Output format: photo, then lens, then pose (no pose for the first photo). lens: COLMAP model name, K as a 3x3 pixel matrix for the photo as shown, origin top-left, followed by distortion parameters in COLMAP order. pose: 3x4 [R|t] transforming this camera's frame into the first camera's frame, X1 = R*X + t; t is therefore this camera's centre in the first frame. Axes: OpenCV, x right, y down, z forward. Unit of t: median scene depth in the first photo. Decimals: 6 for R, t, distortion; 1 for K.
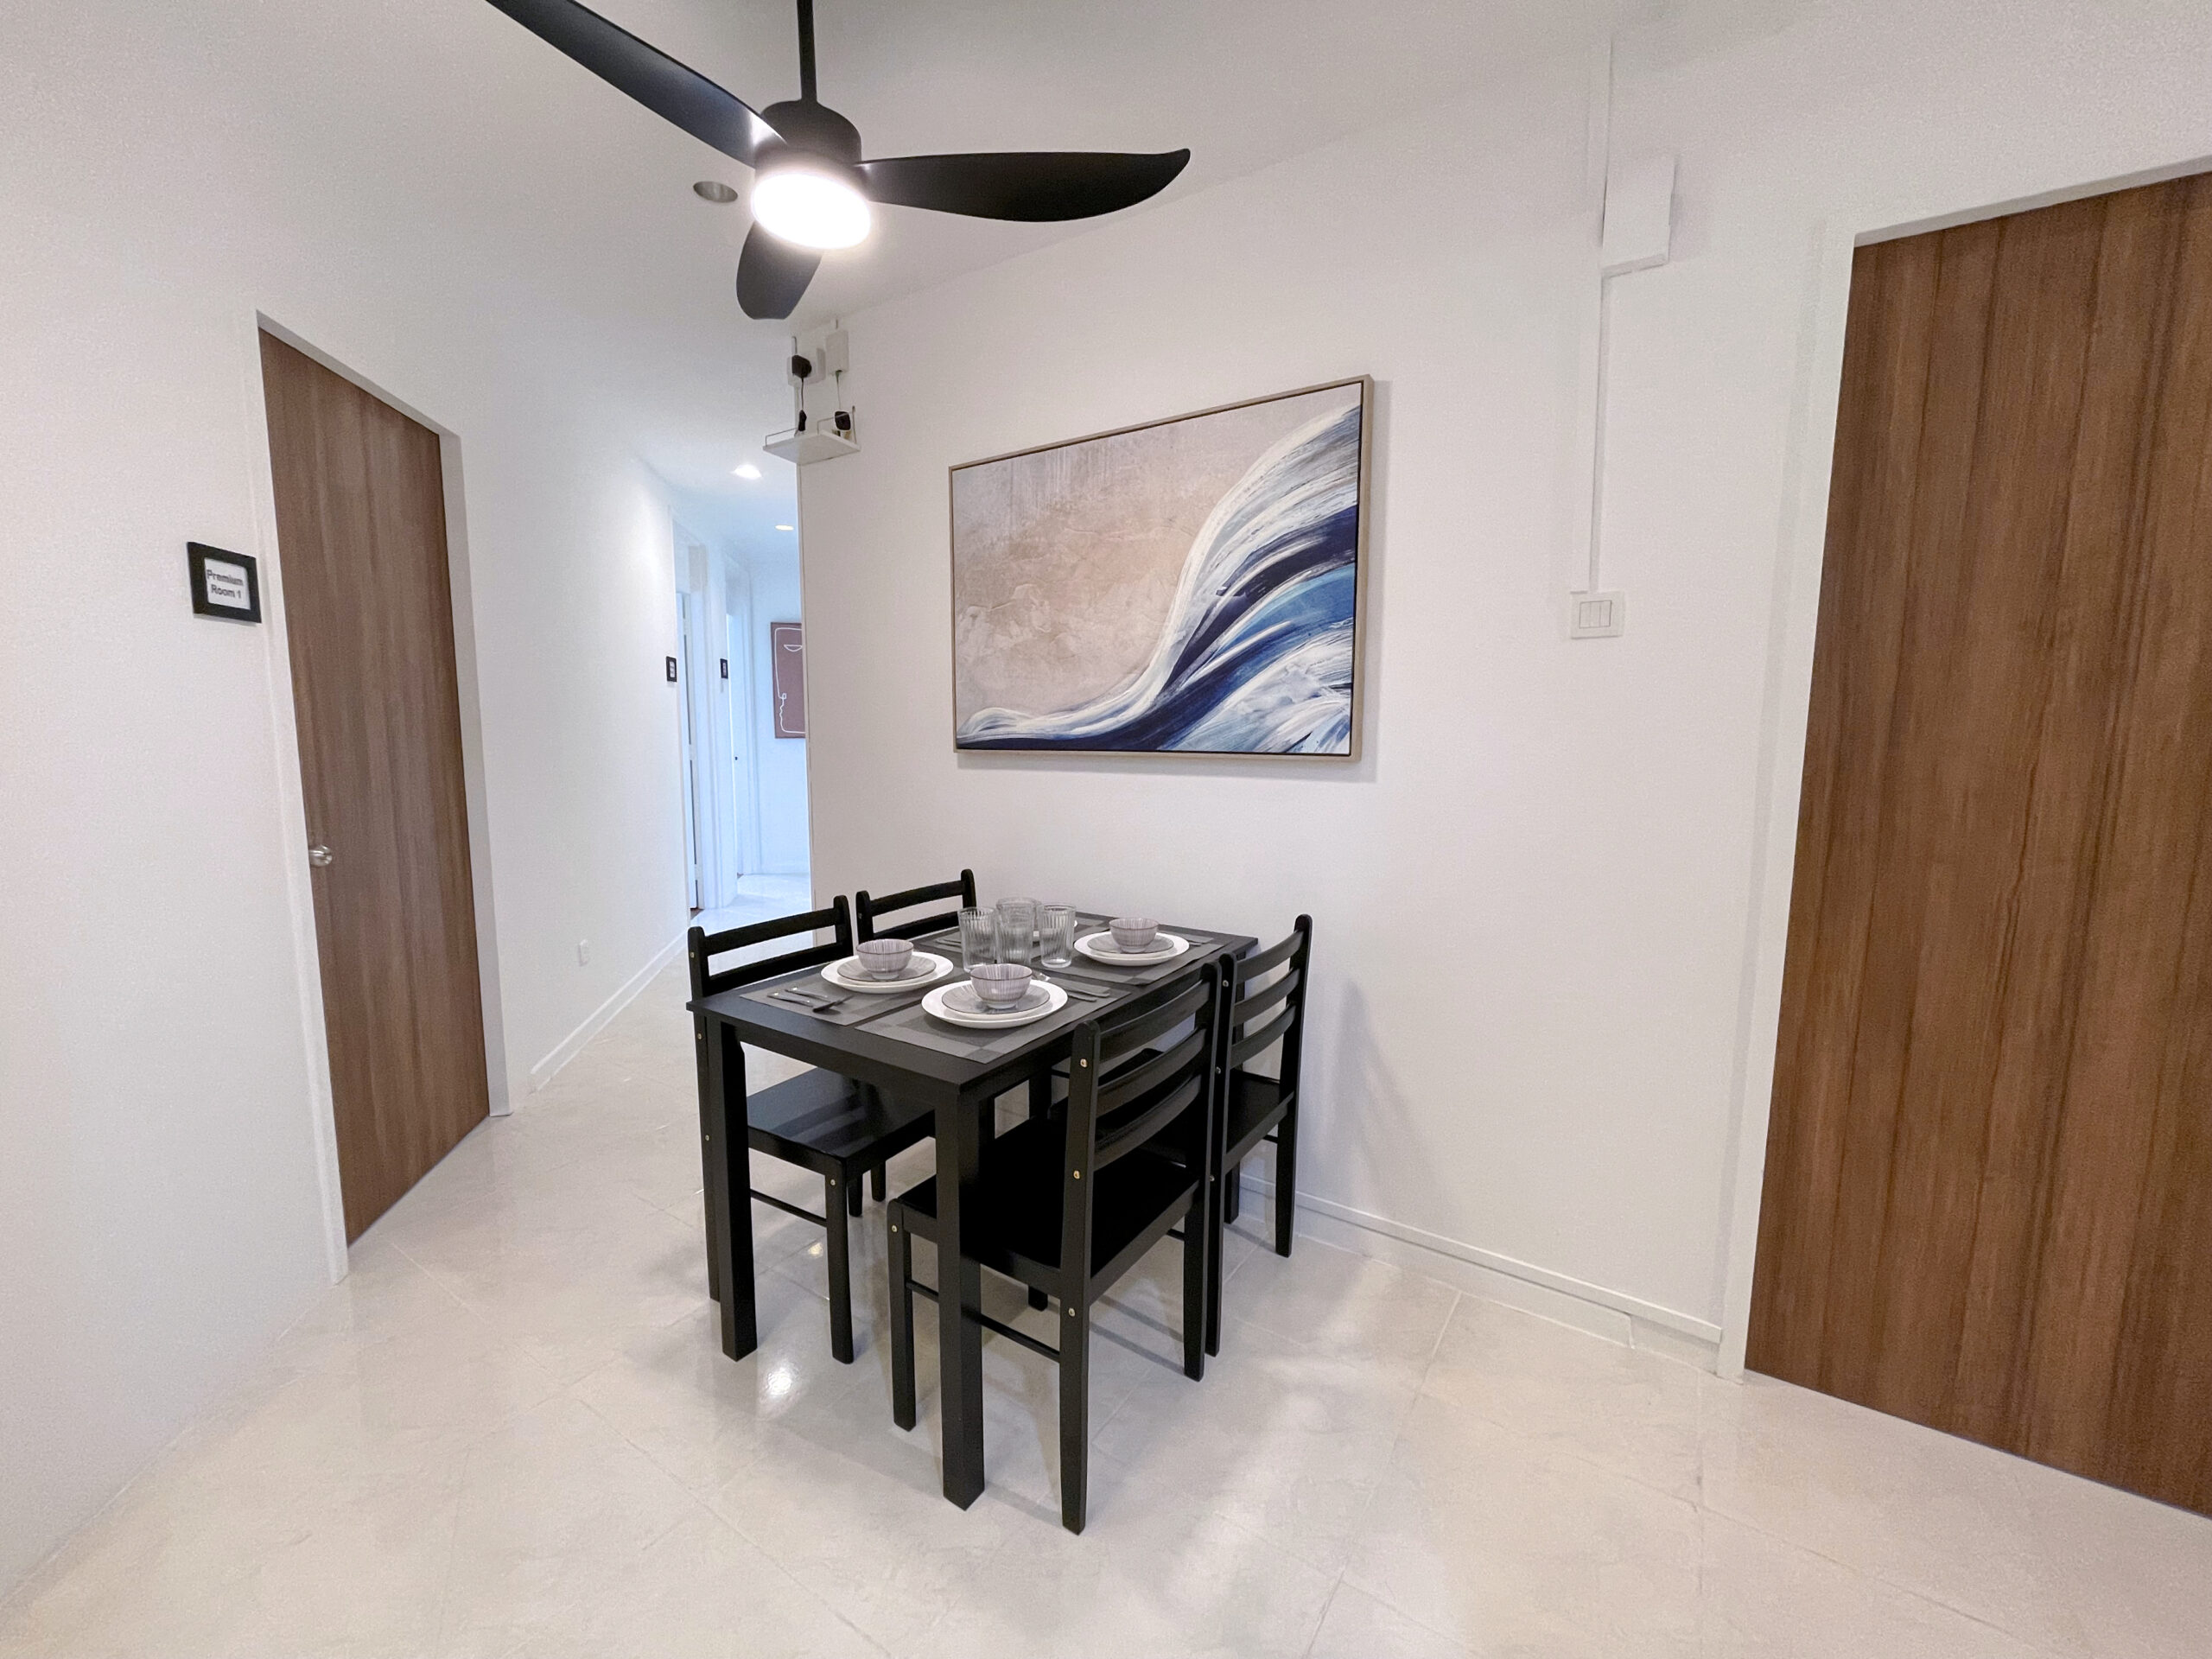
lens RADIAL K [[892.0, 0, 1100.1], [0, 892.0, 827.0], [0, 0, 1]] dist [-0.004001, -0.000369]
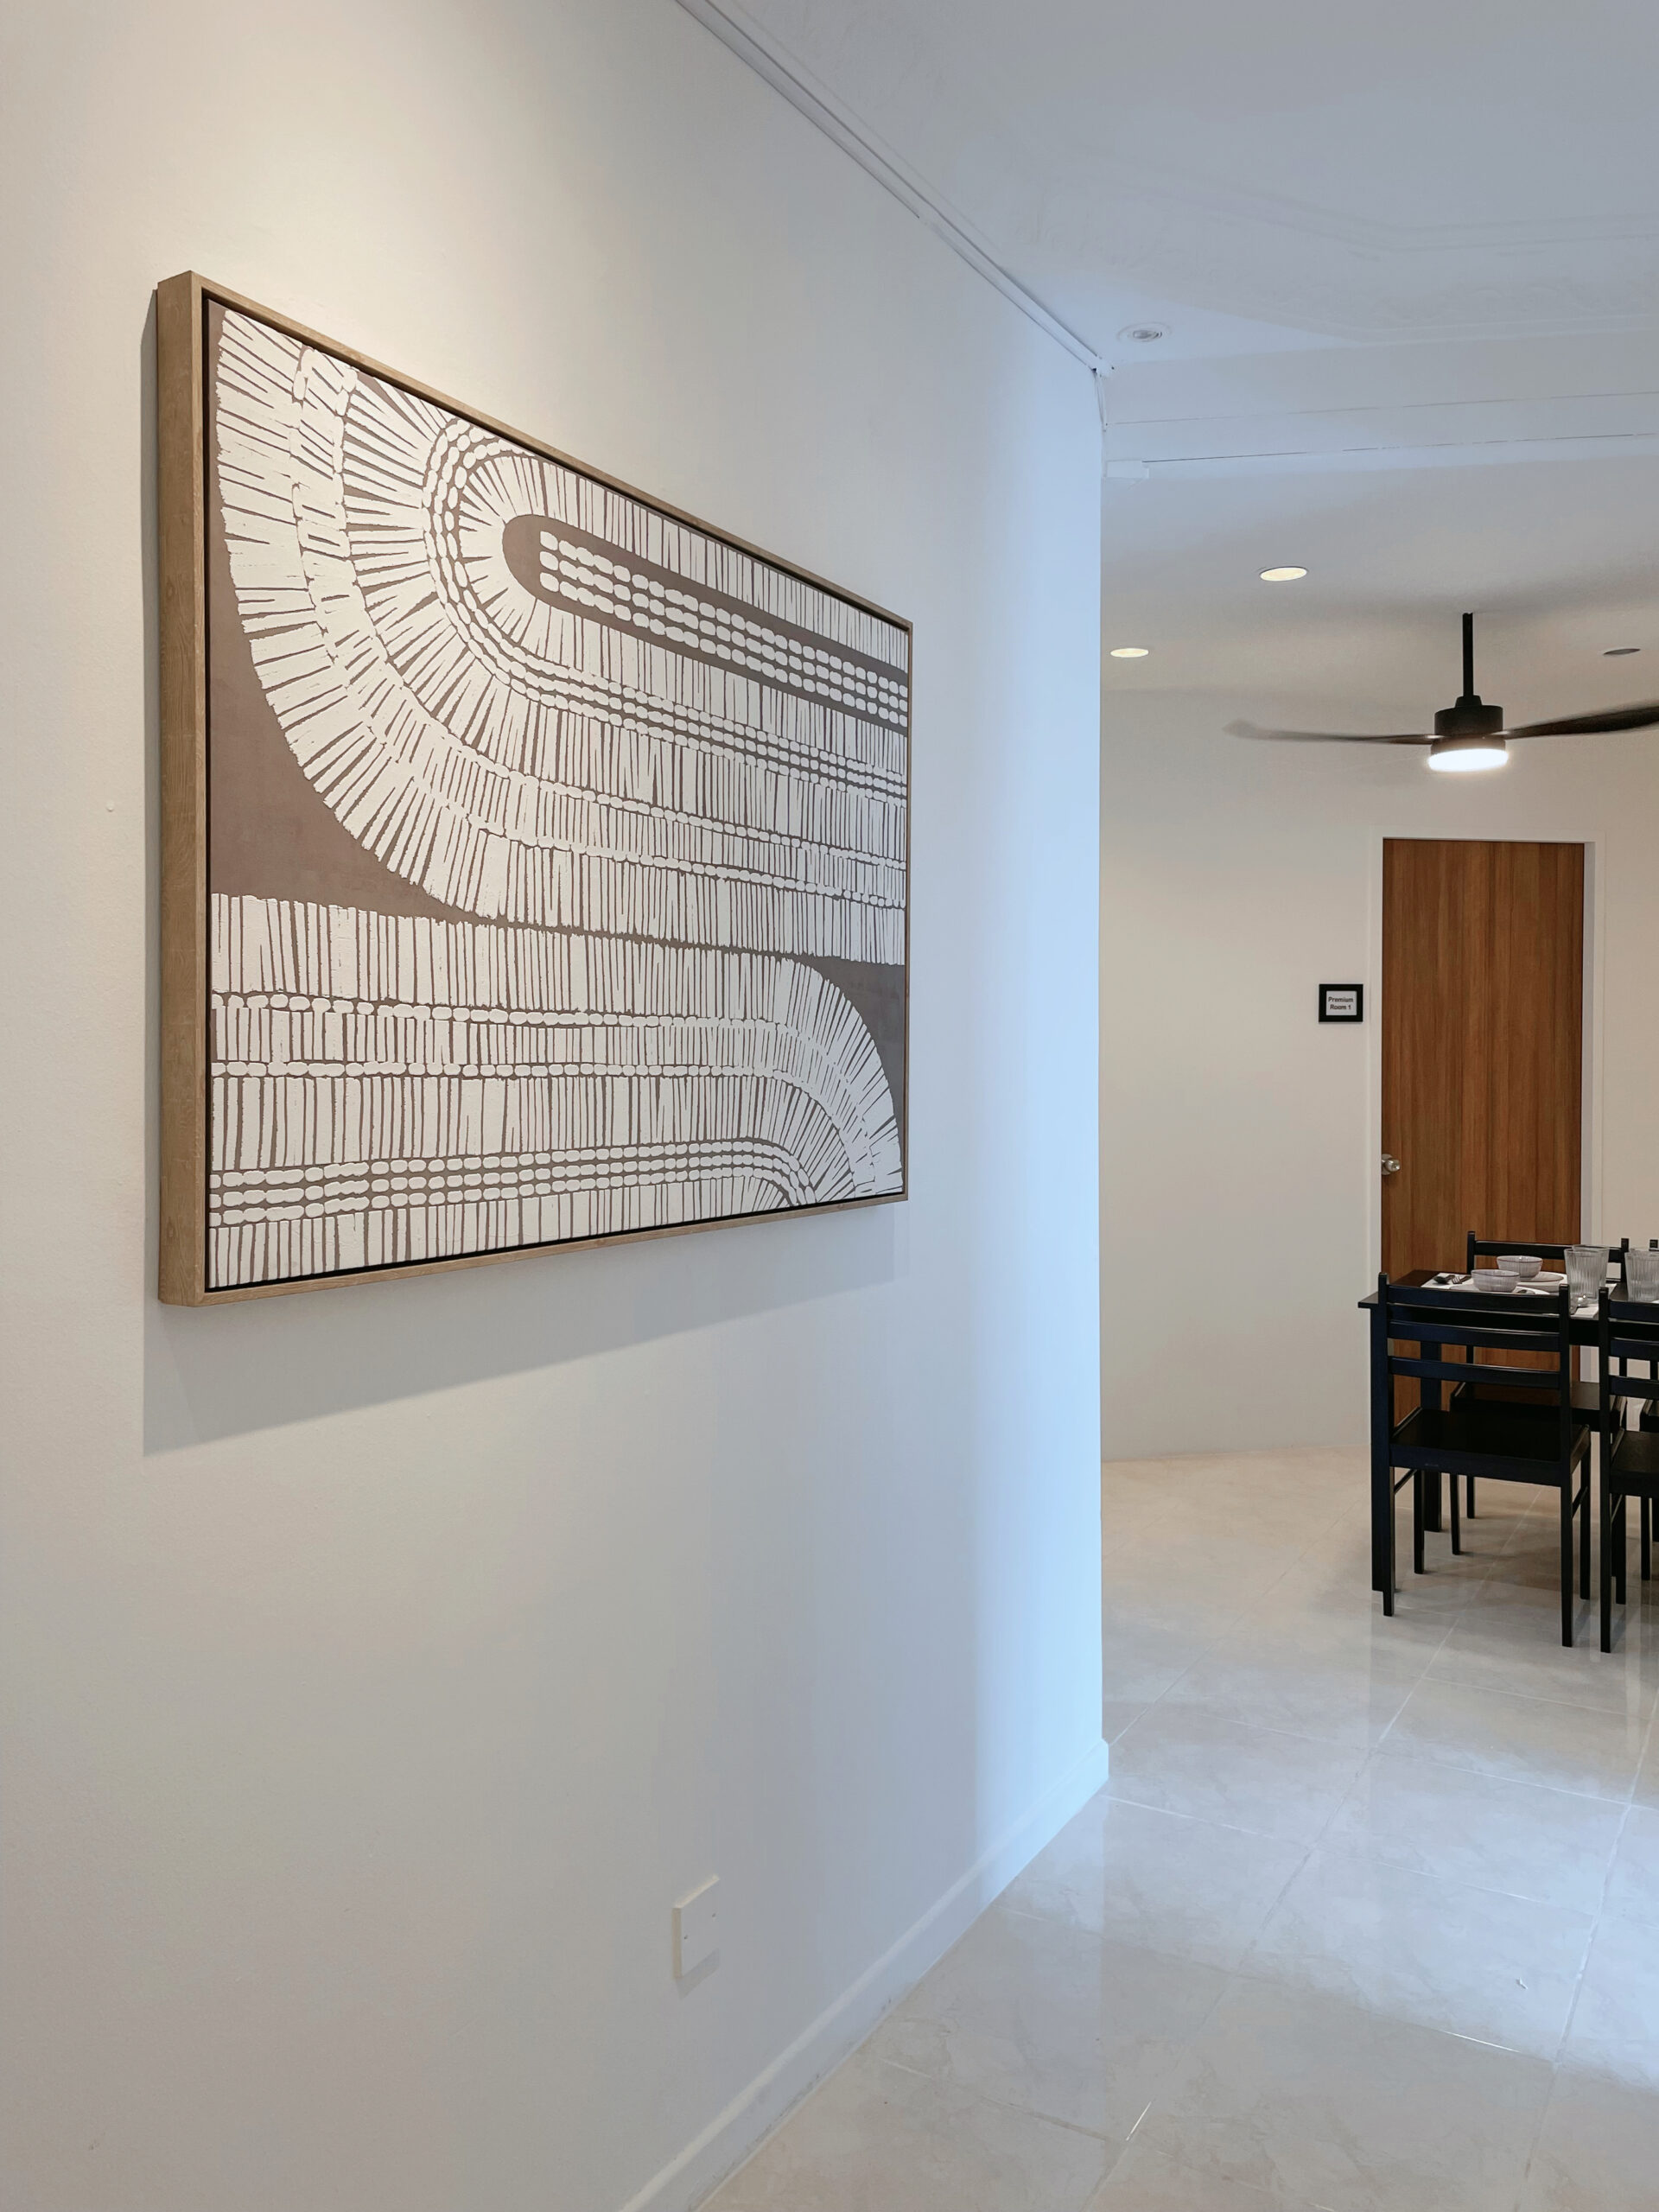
lens RADIAL K [[1687.2, 0, 829.0], [0, 1687.2, 1101.0], [0, 0, 1]] dist [0.000943, 0.000175]
pose [[0.077929, 0.045550, -0.995918, 2.263457], [-0.125746, 0.991427, 0.035505, -0.068367], [0.988997, 0.122465, 0.082988, -0.264866]]
